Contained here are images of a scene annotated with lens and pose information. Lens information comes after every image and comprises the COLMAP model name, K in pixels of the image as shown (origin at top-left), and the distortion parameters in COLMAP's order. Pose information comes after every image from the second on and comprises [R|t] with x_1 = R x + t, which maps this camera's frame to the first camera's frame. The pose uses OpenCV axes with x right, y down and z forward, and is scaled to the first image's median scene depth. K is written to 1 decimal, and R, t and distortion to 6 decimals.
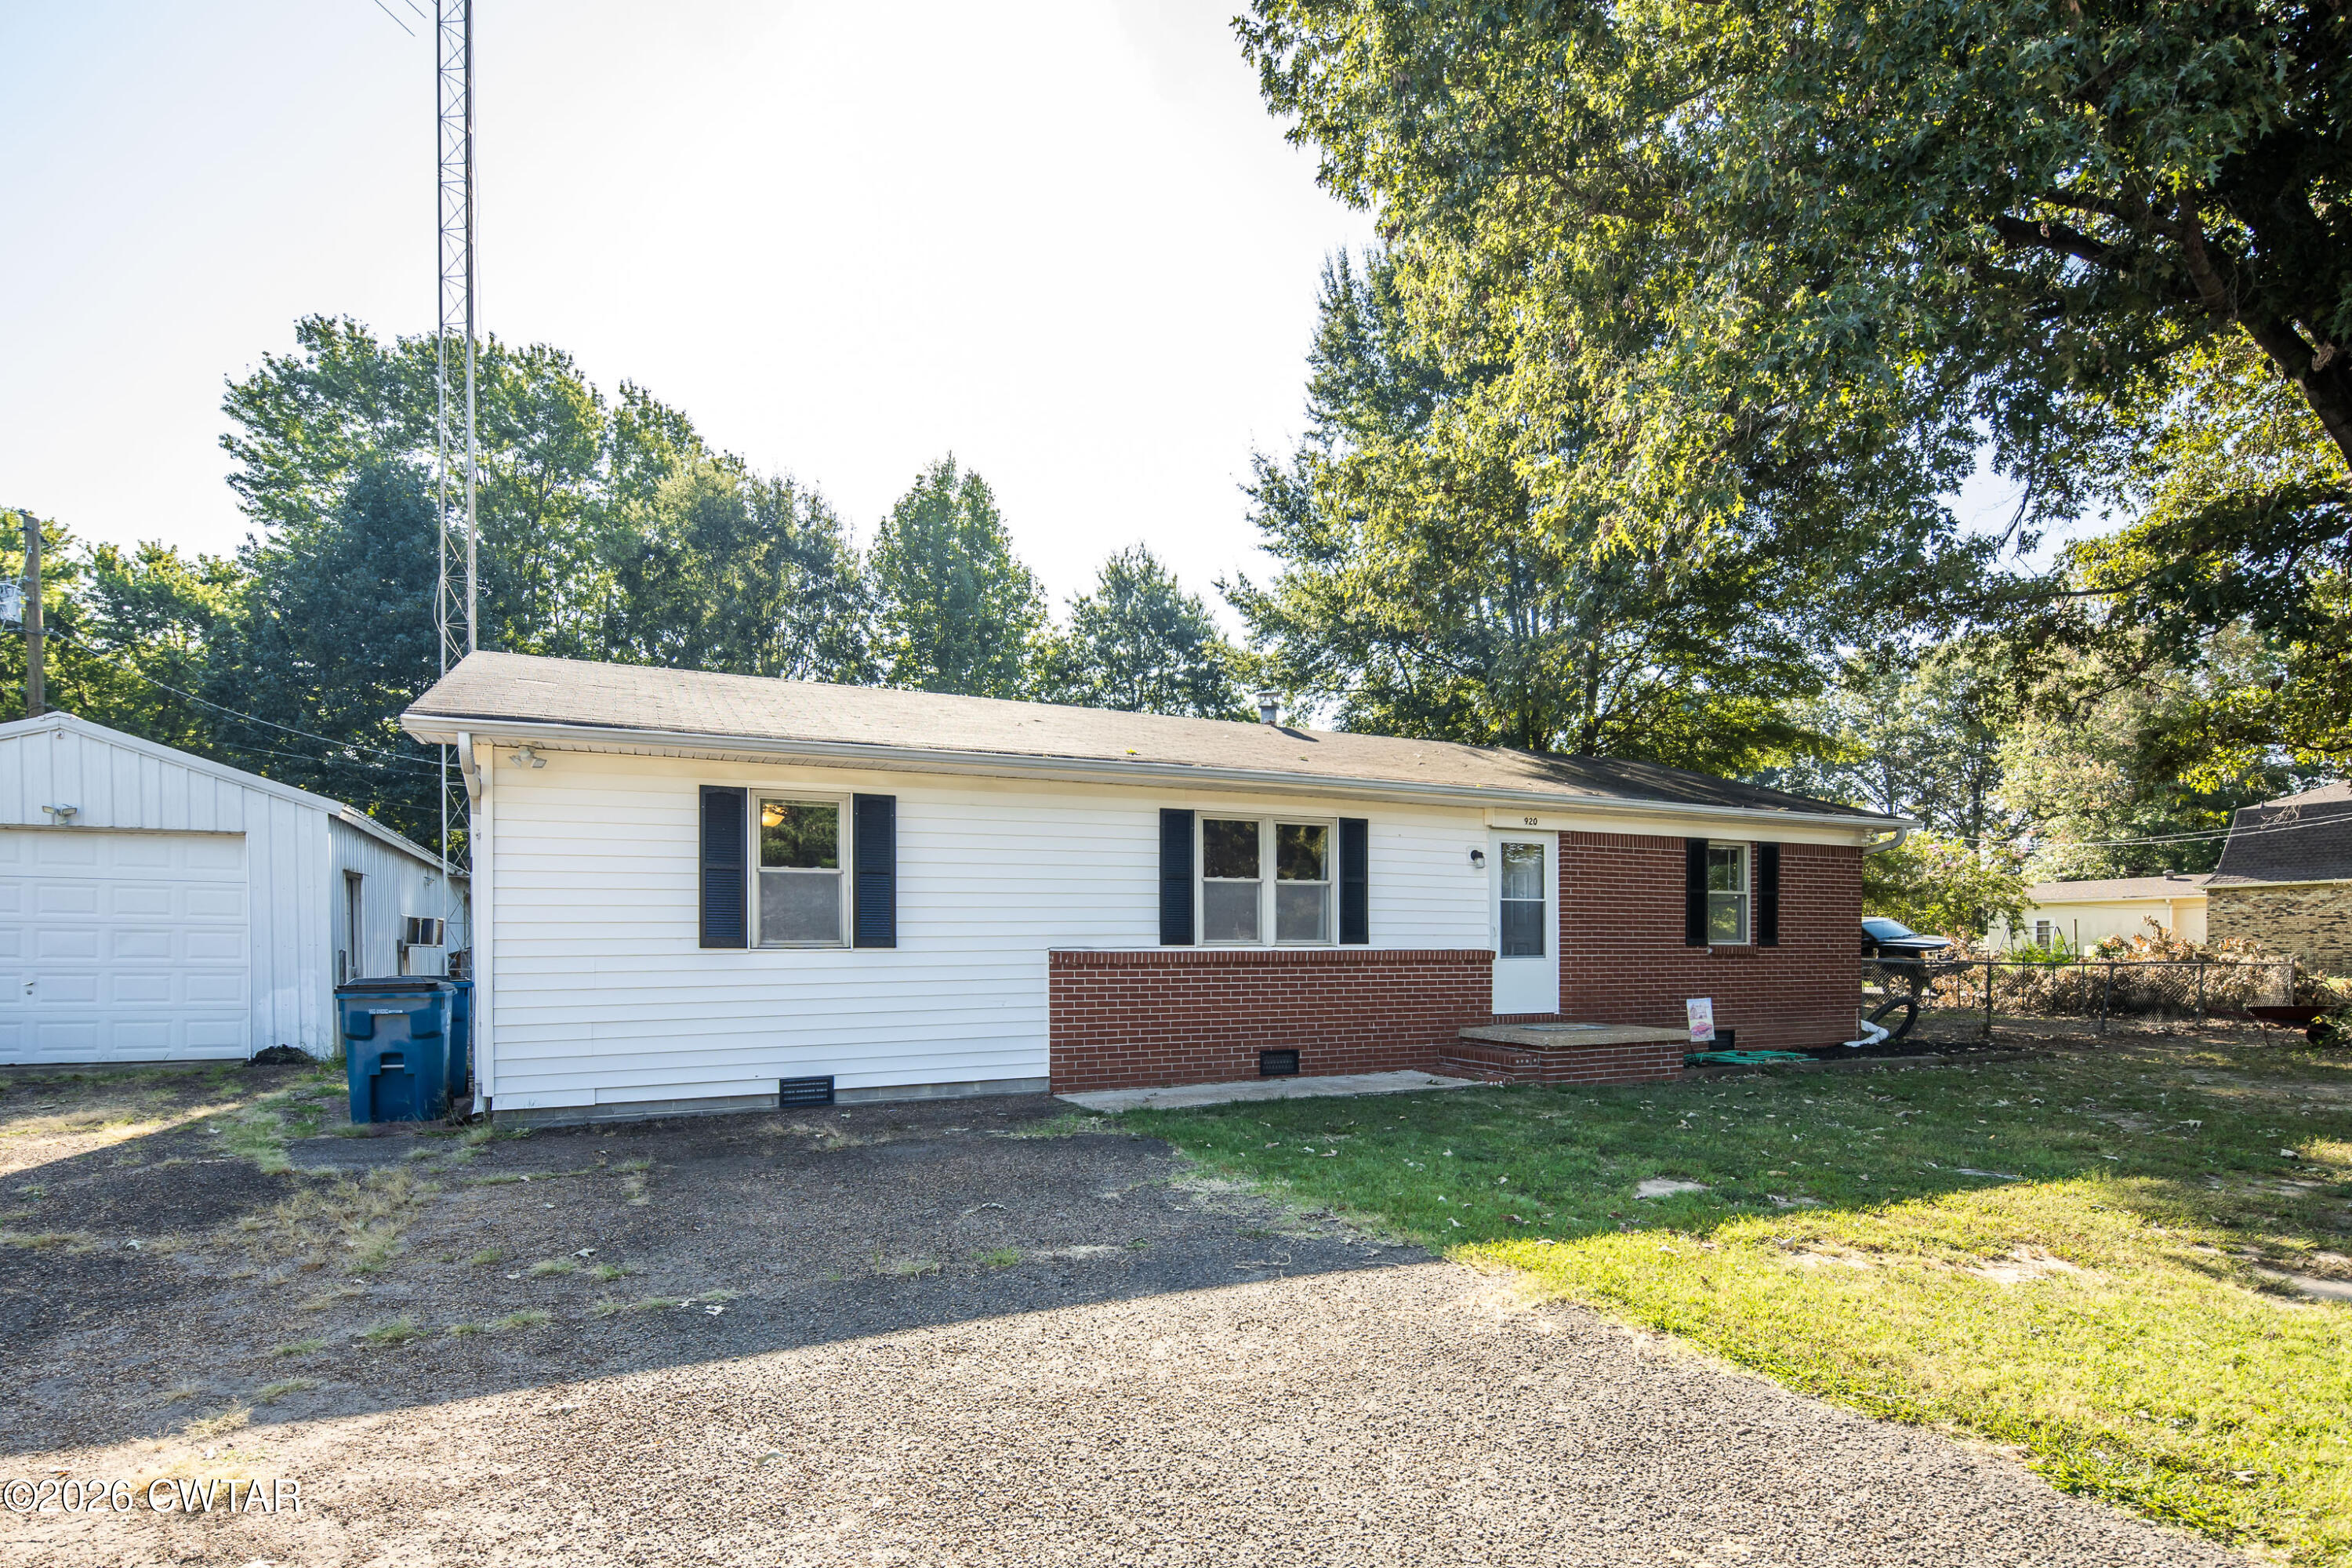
lens RADIAL K [[1135.1, 0, 1177.8], [0, 1135.1, 970.8], [0, 0, 1]] dist [0.008695, -0.000129]
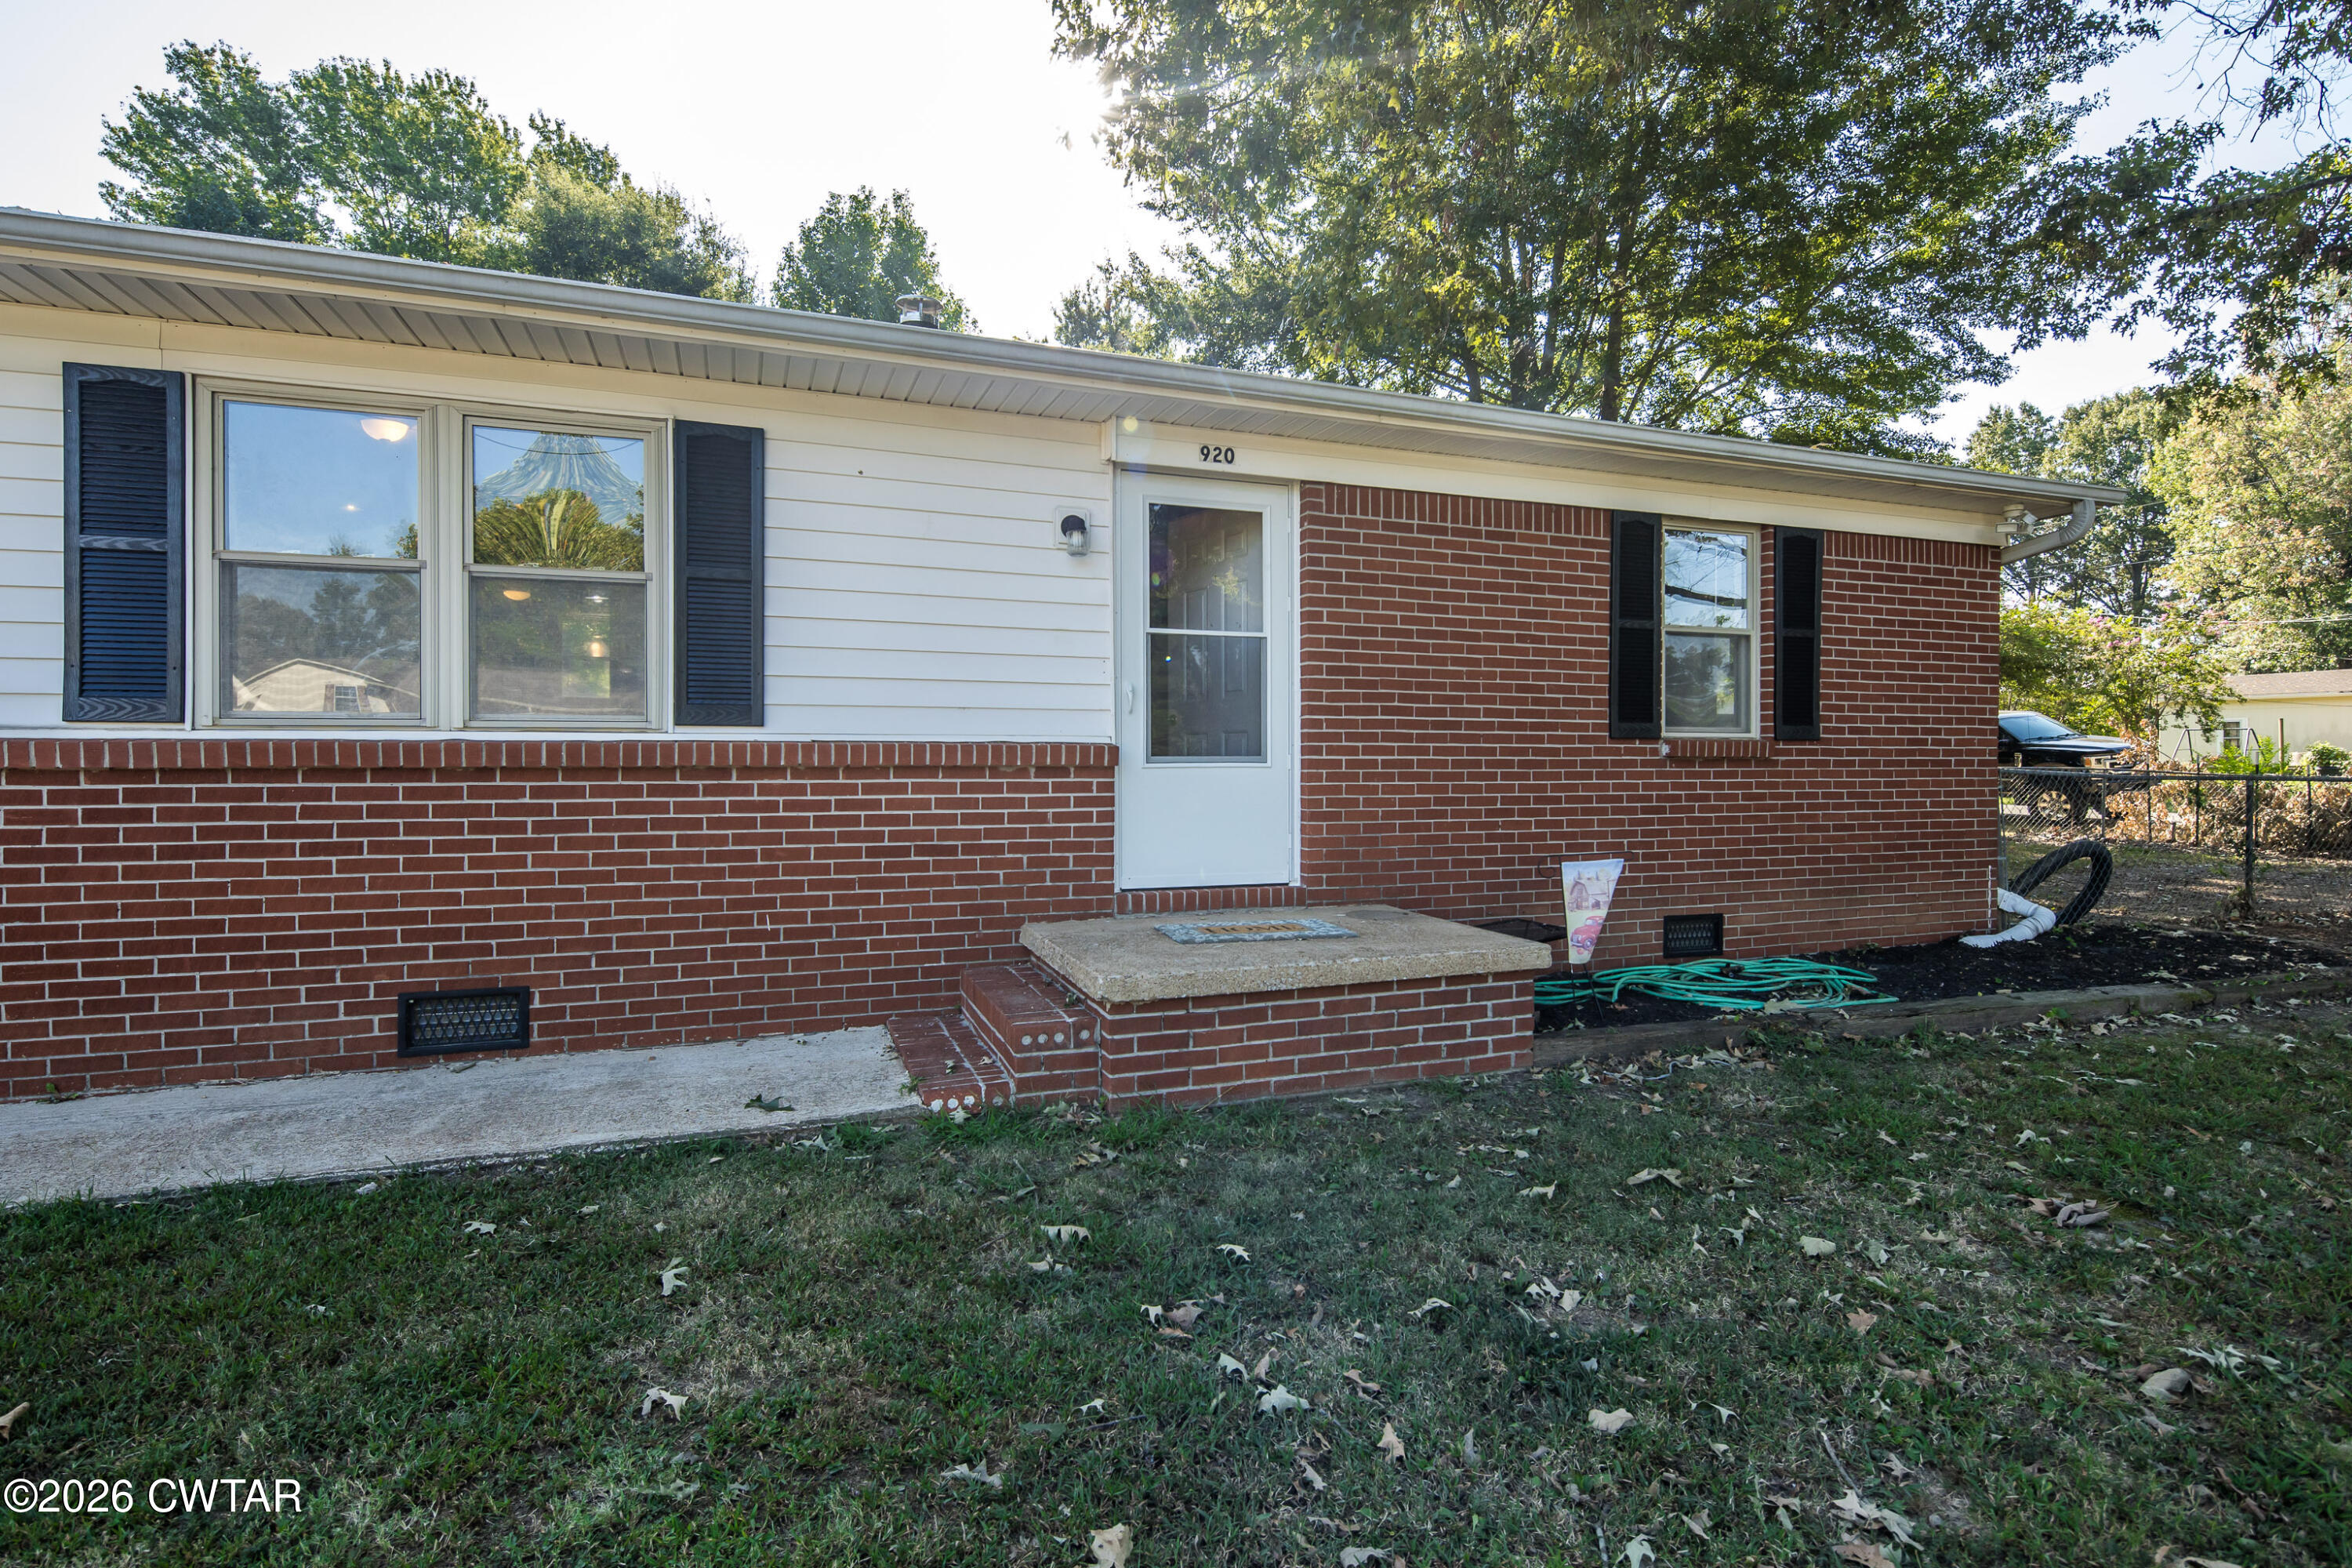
lens RADIAL K [[1153.8, 0, 1175.8], [0, 1153.8, 765.1], [0, 0, 1]] dist [0.000930, -0.000773]
pose [[0.996924, 0.004928, -0.078216, 0.159299], [-0.005646, 0.999944, -0.008955, -0.002935], [0.078168, 0.009369, 0.996896, 0.265445]]
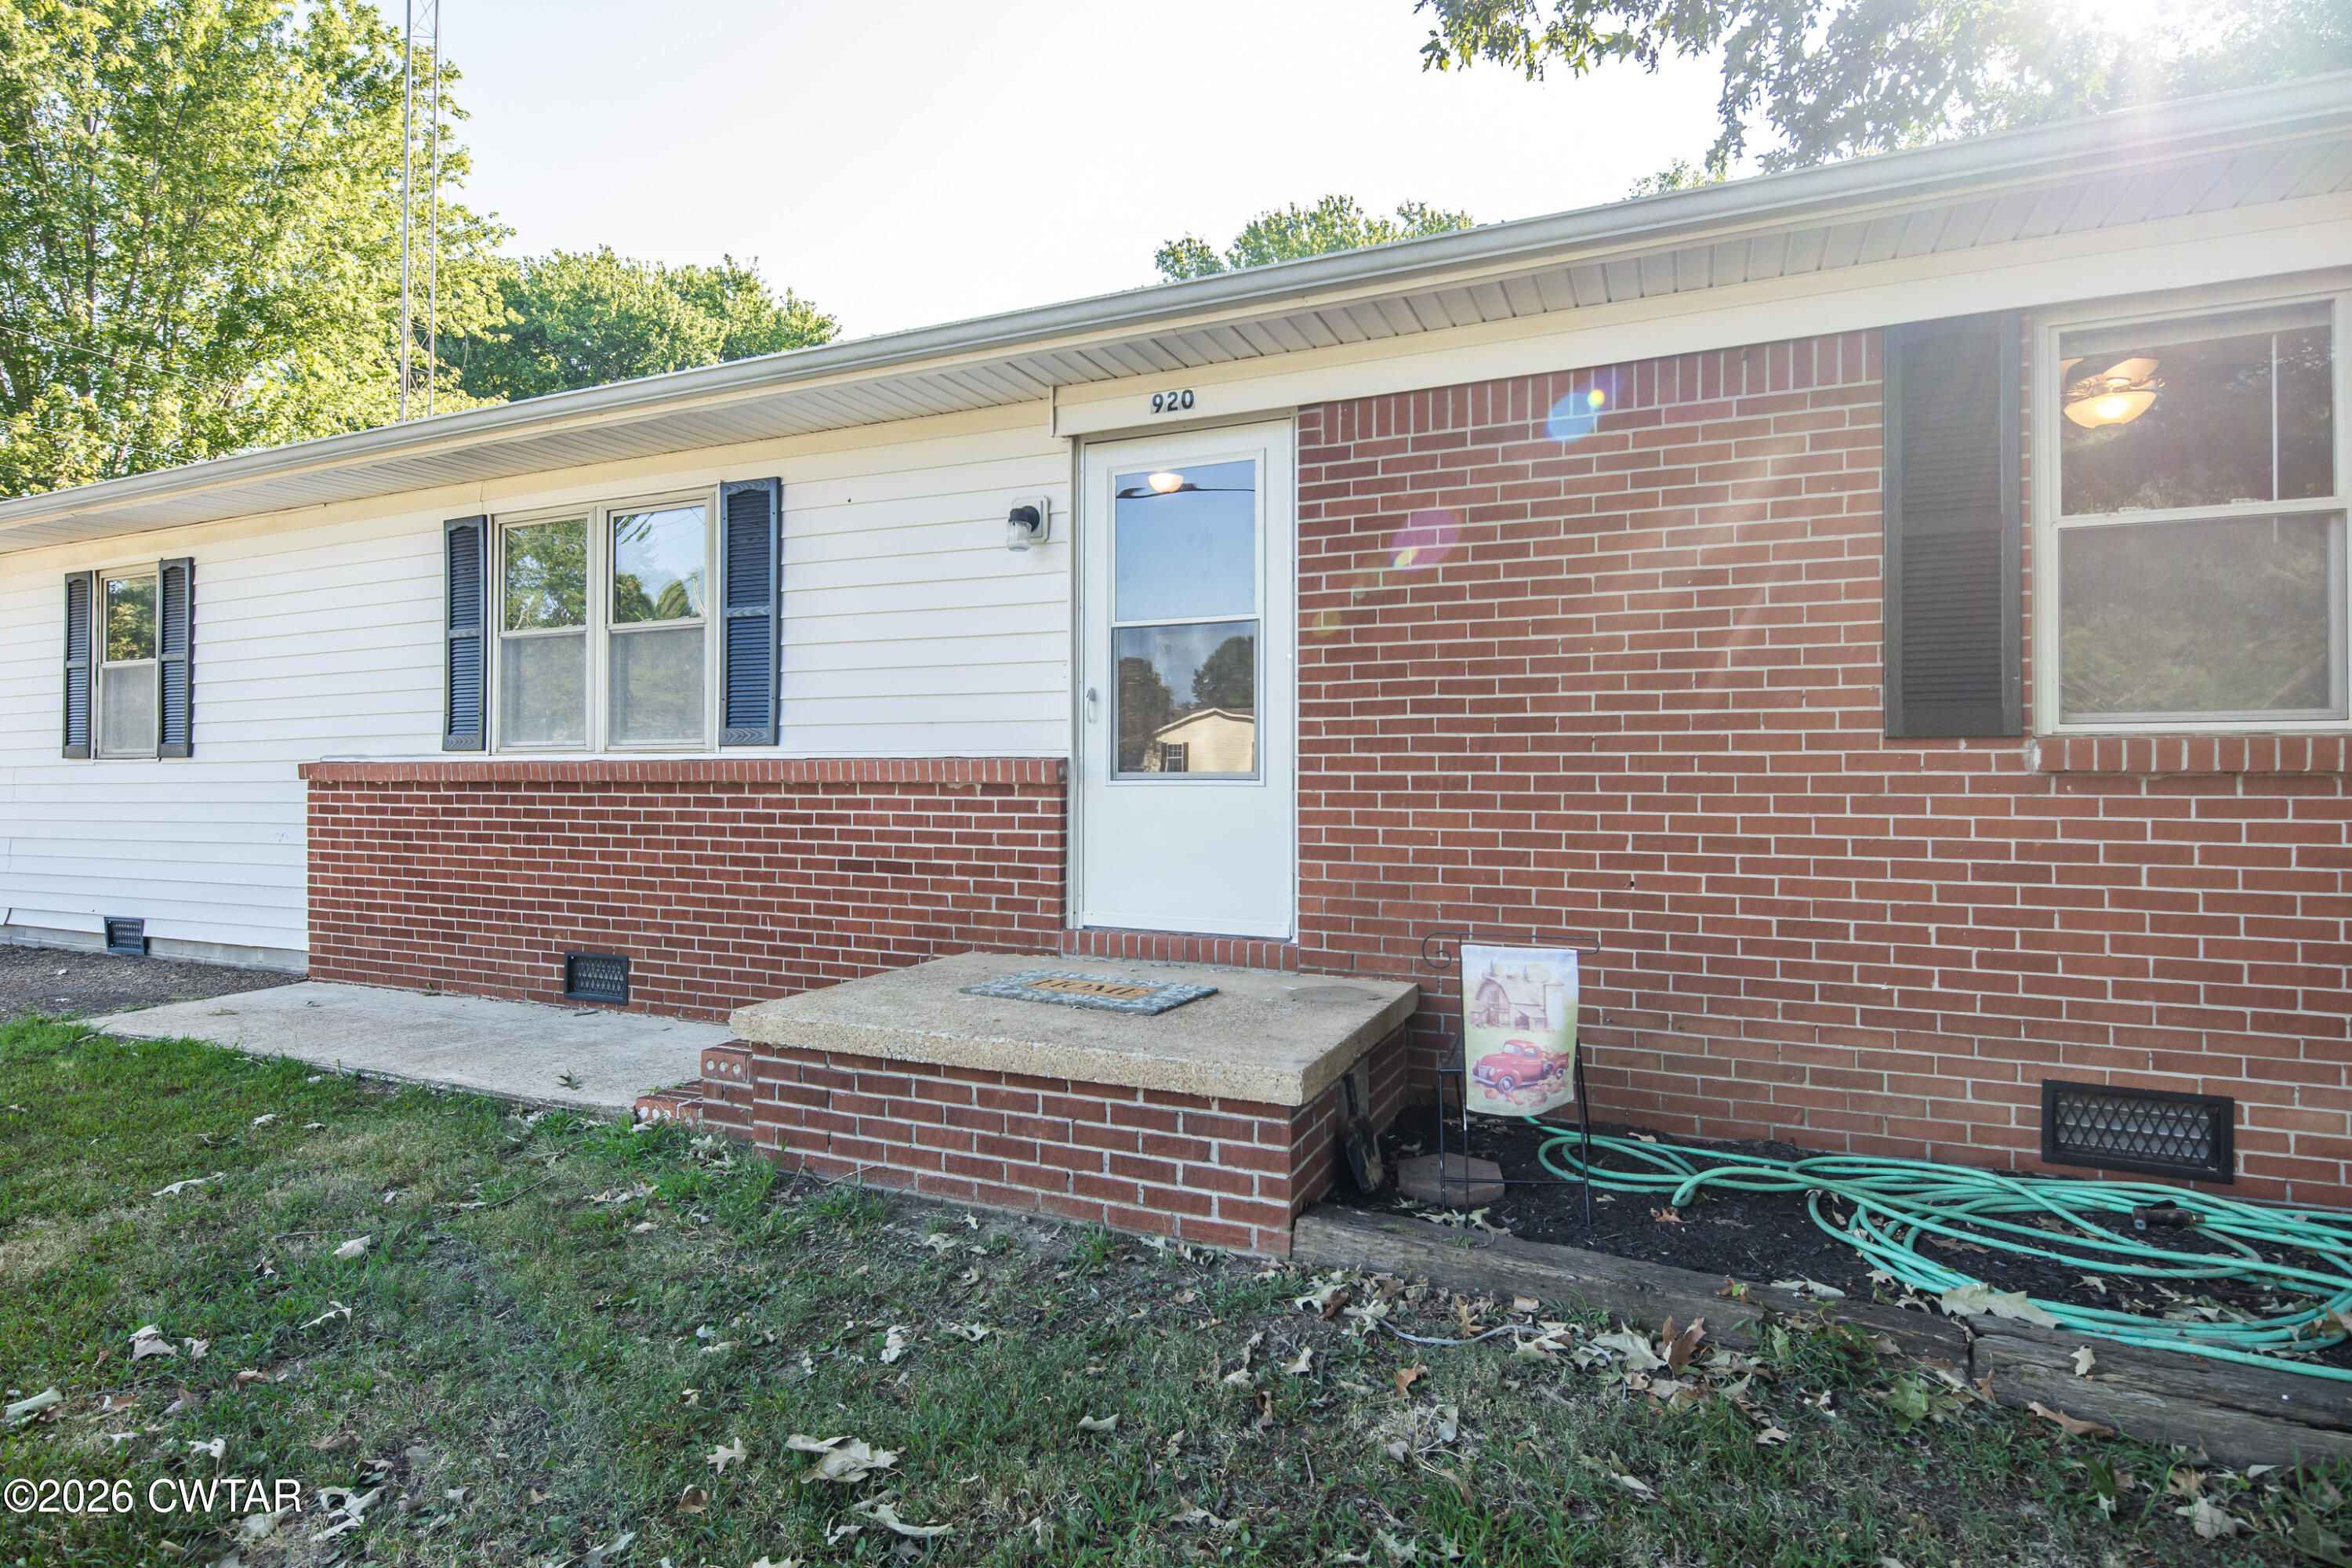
lens RADIAL K [[1153.8, 0, 1175.8], [0, 1153.8, 765.1], [0, 0, 1]] dist [0.000930, -0.000773]
pose [[0.656392, -0.002637, -0.754415, 0.282730], [-0.015067, 0.999749, -0.016604, -0.004720], [0.754269, 0.022265, 0.656187, 0.367169]]
